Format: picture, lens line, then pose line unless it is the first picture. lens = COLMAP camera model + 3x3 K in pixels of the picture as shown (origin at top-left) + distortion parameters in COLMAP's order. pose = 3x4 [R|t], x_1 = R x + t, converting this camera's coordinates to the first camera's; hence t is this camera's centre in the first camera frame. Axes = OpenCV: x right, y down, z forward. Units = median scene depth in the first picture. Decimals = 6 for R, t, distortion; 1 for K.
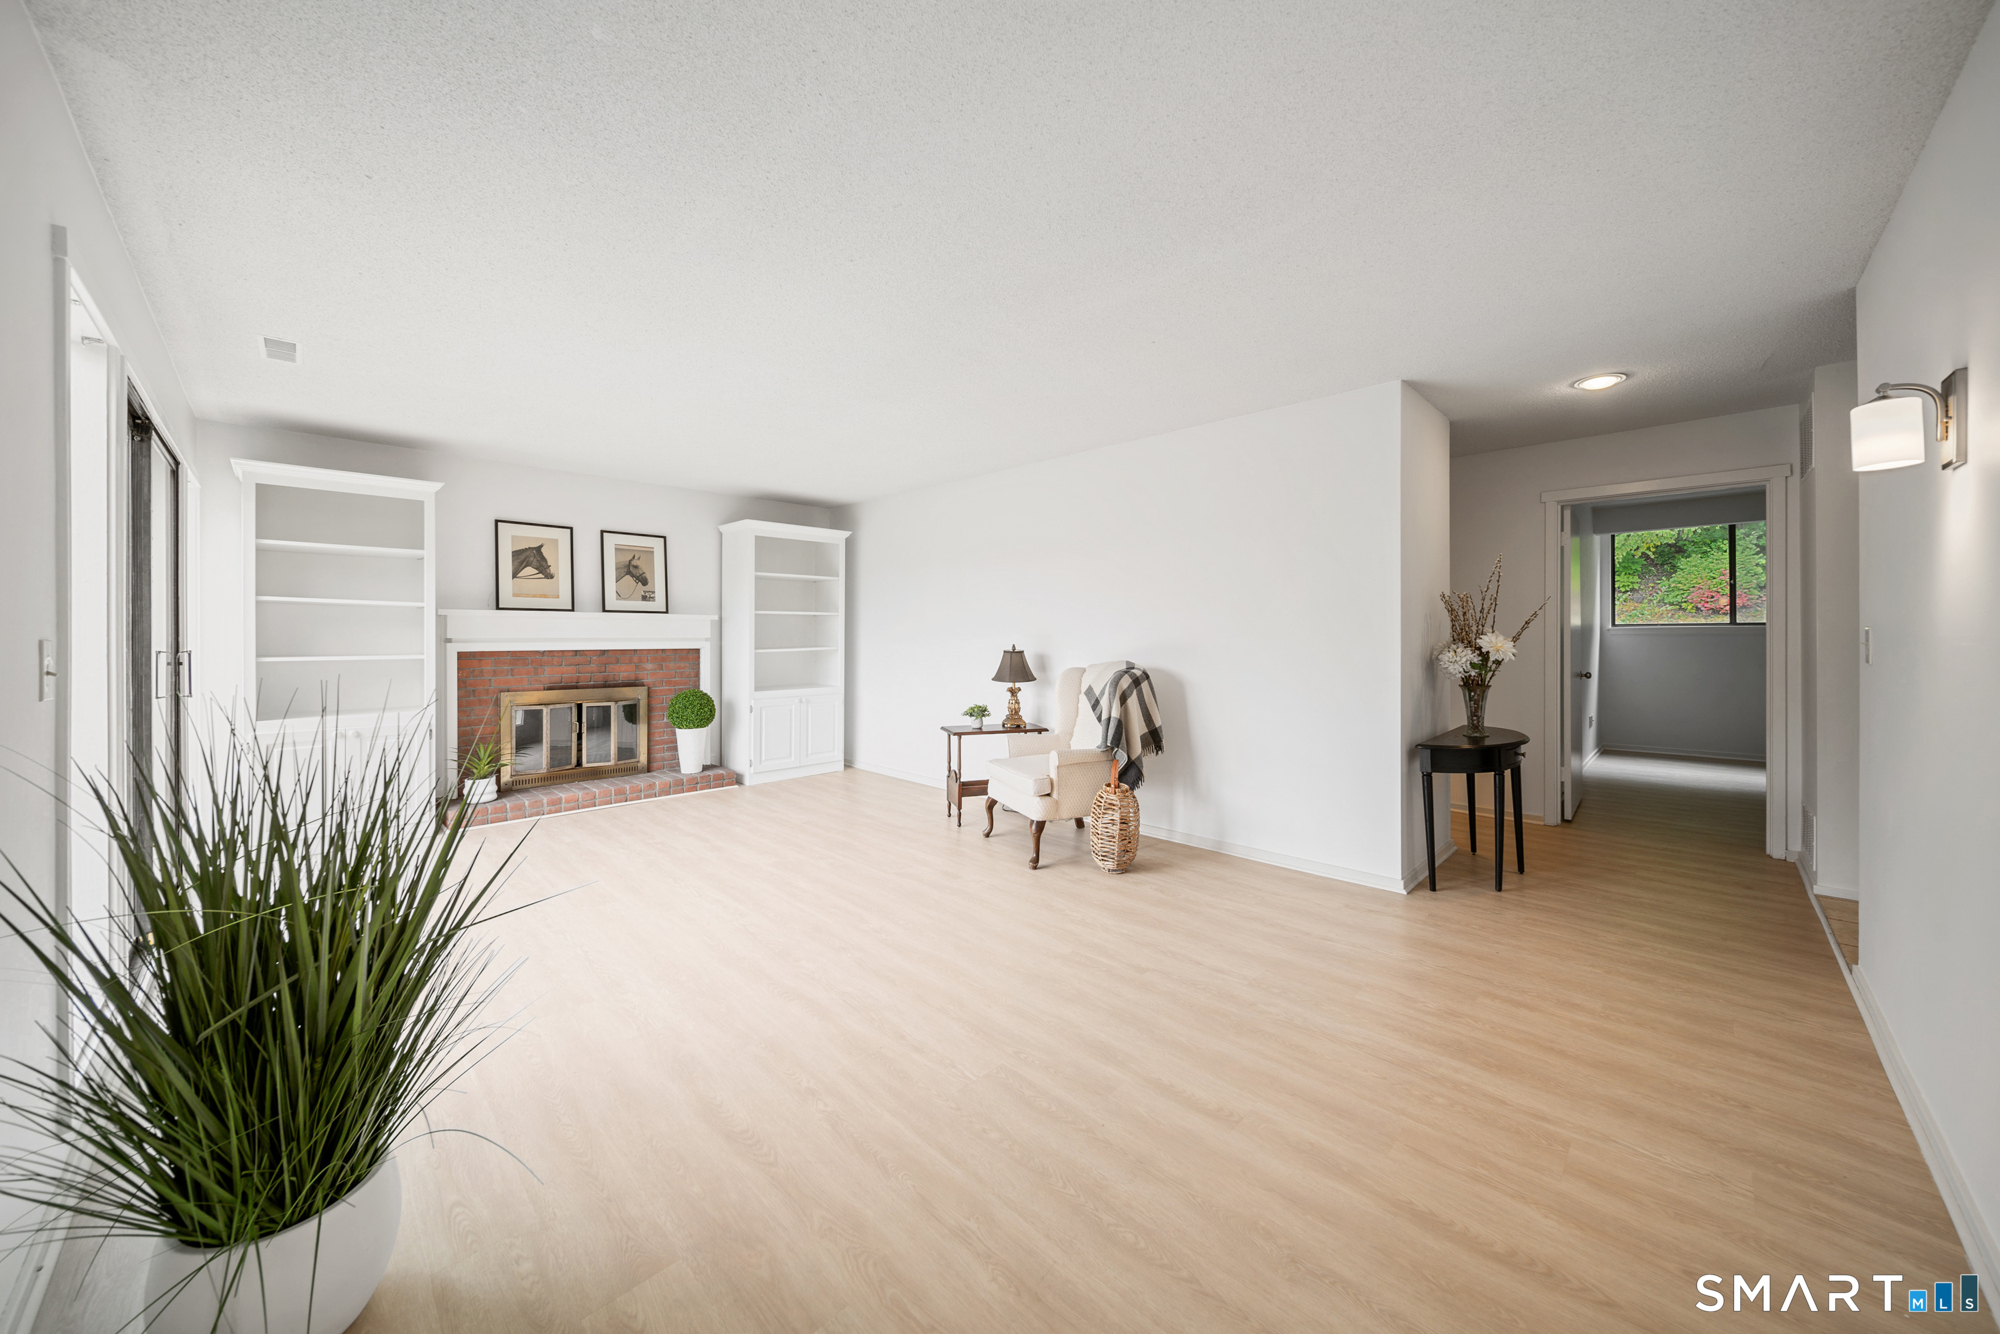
lens RADIAL K [[701.5, 0, 990.1], [0, 701.5, 646.0], [0, 0, 1]] dist [0.001578, -0.000076]
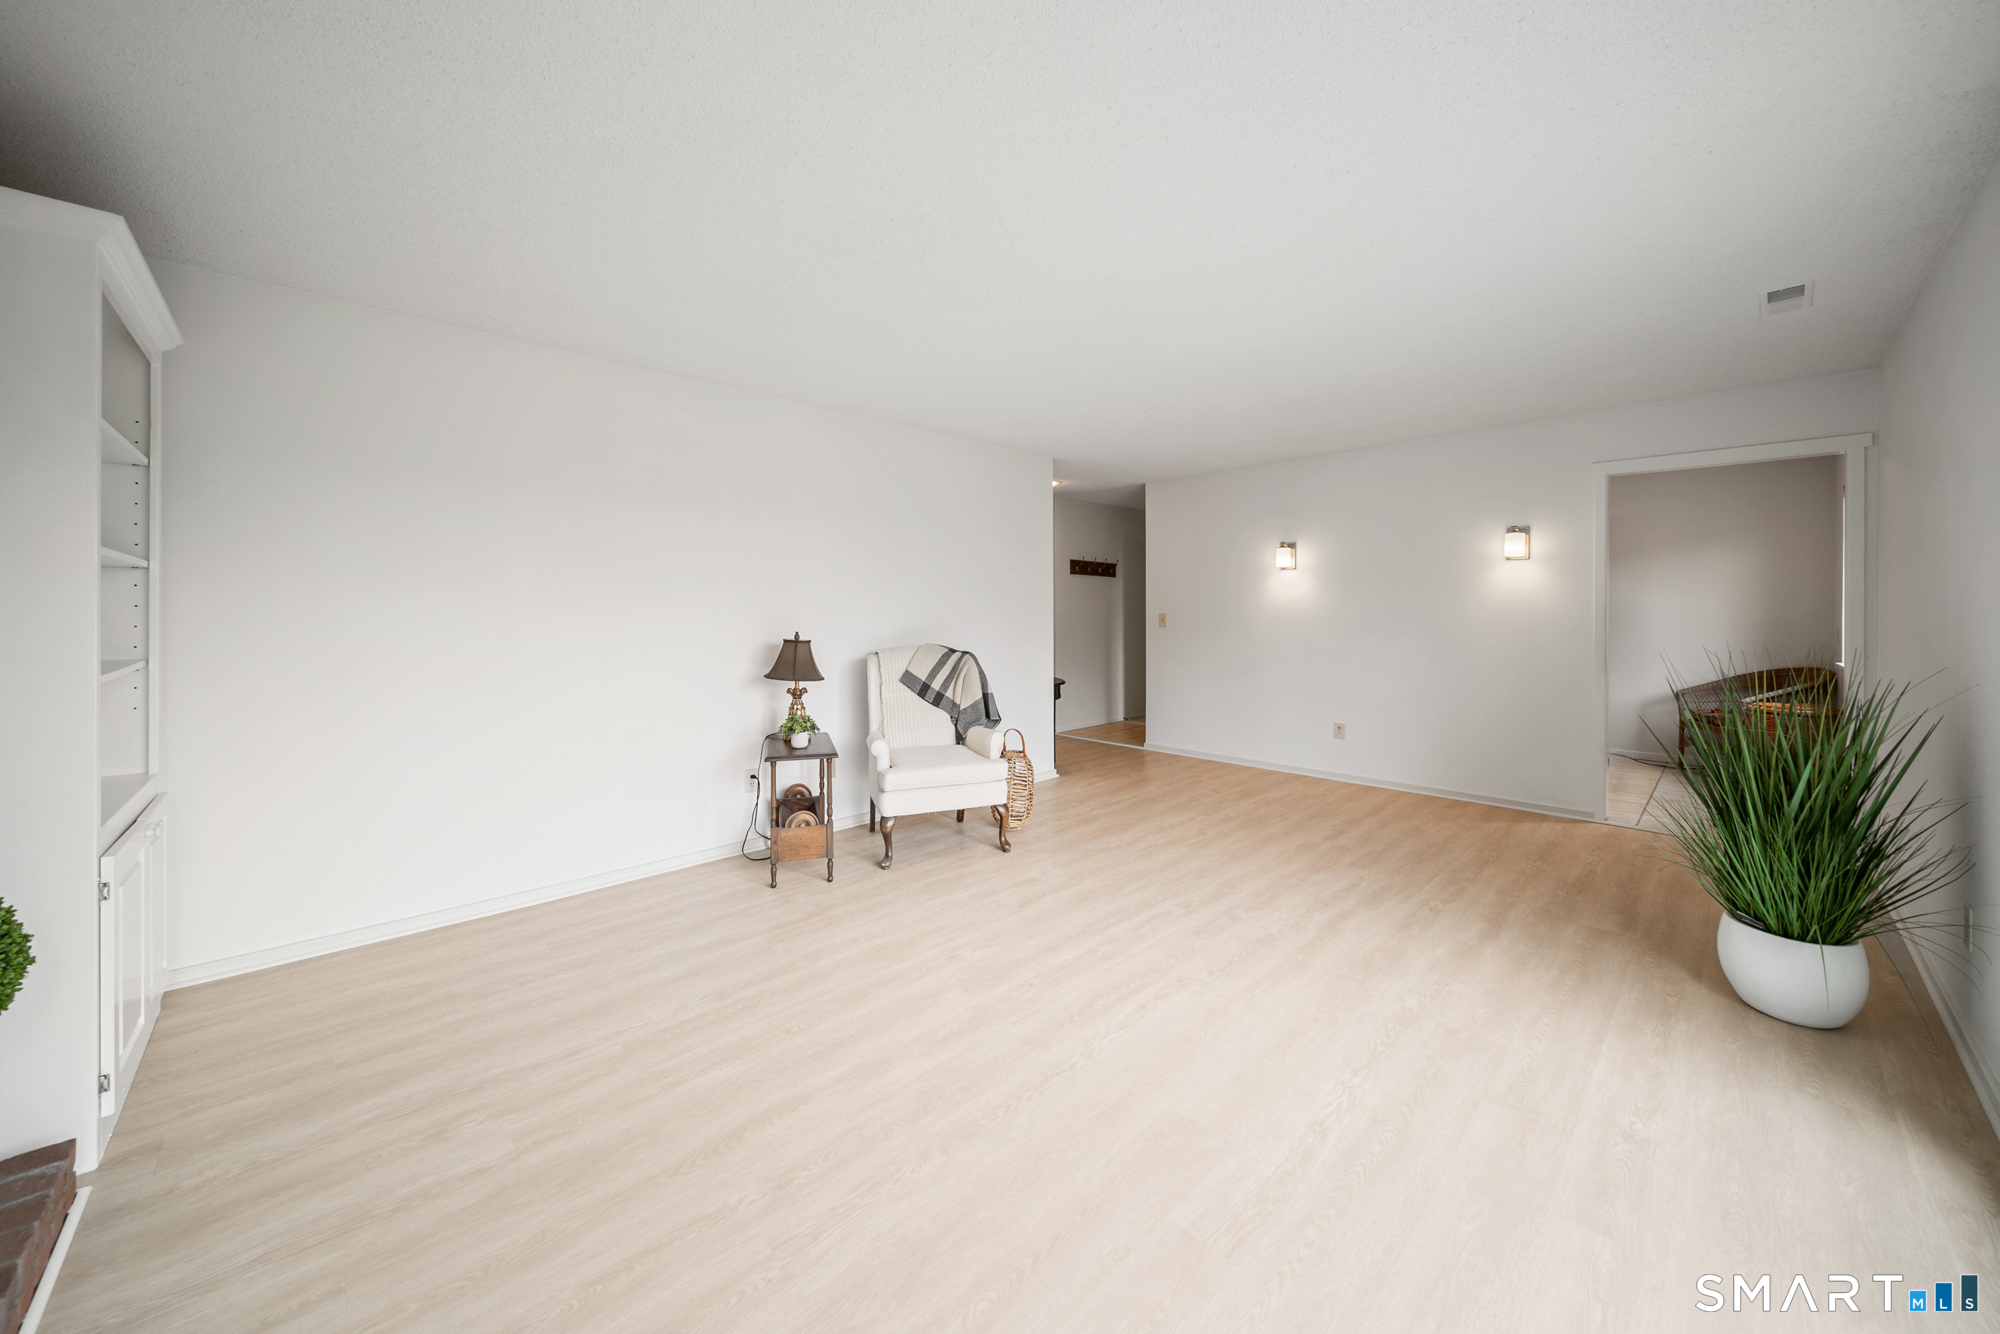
lens RADIAL K [[717.9, 0, 995.8], [0, 717.9, 613.2], [0, 0, 1]] dist [0.000576, 0.000023]
pose [[0.026371, 0.002659, 0.999649, -1.872556], [0.023666, 0.999715, -0.003283, -0.037245], [-0.999372, 0.023744, 0.026300, 1.910281]]
